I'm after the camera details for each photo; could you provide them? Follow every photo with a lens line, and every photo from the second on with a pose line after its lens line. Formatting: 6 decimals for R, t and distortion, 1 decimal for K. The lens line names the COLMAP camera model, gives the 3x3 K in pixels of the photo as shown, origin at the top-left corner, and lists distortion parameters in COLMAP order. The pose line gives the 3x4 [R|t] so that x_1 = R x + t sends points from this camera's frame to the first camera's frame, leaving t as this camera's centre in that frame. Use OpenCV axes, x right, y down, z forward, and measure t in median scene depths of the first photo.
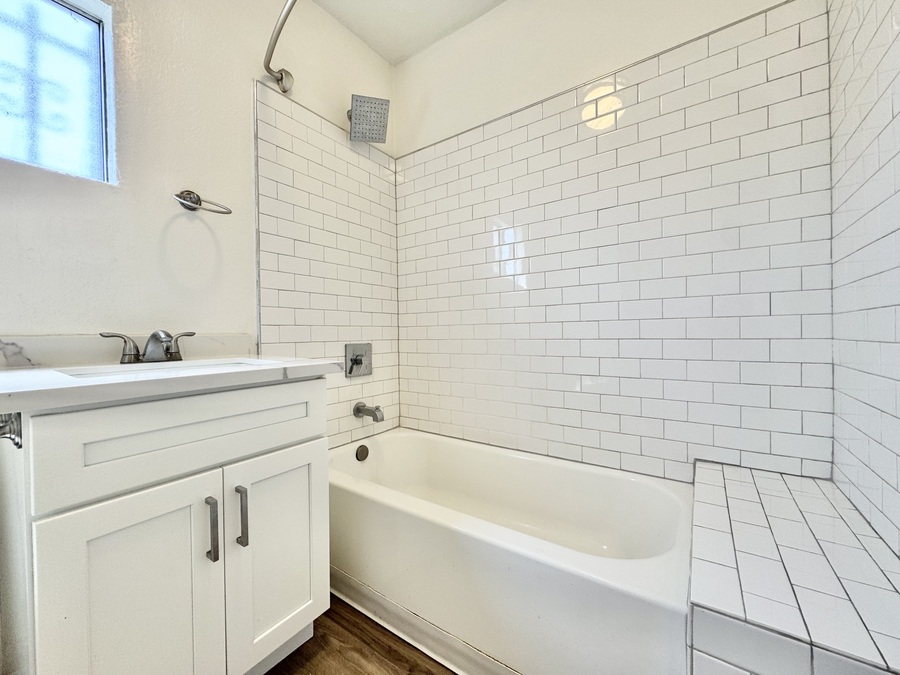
lens RADIAL K [[359.4, 0, 450.3], [0, 359.4, 337.0], [0, 0, 1]] dist [-0.001710, 0.000023]
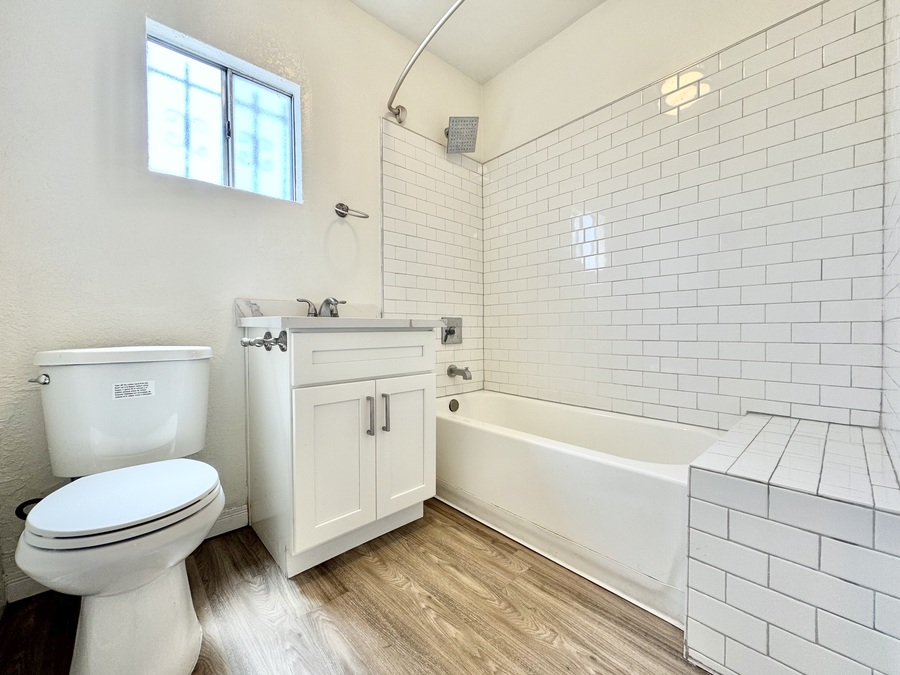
lens RADIAL K [[359.4, 0, 450.3], [0, 359.4, 337.0], [0, 0, 1]] dist [-0.001710, 0.000023]
pose [[0.975218, 0.012048, -0.220920, 0.017309], [-0.009544, 0.999878, 0.012398, 0.088280], [0.221042, -0.009983, 0.975213, -0.261378]]
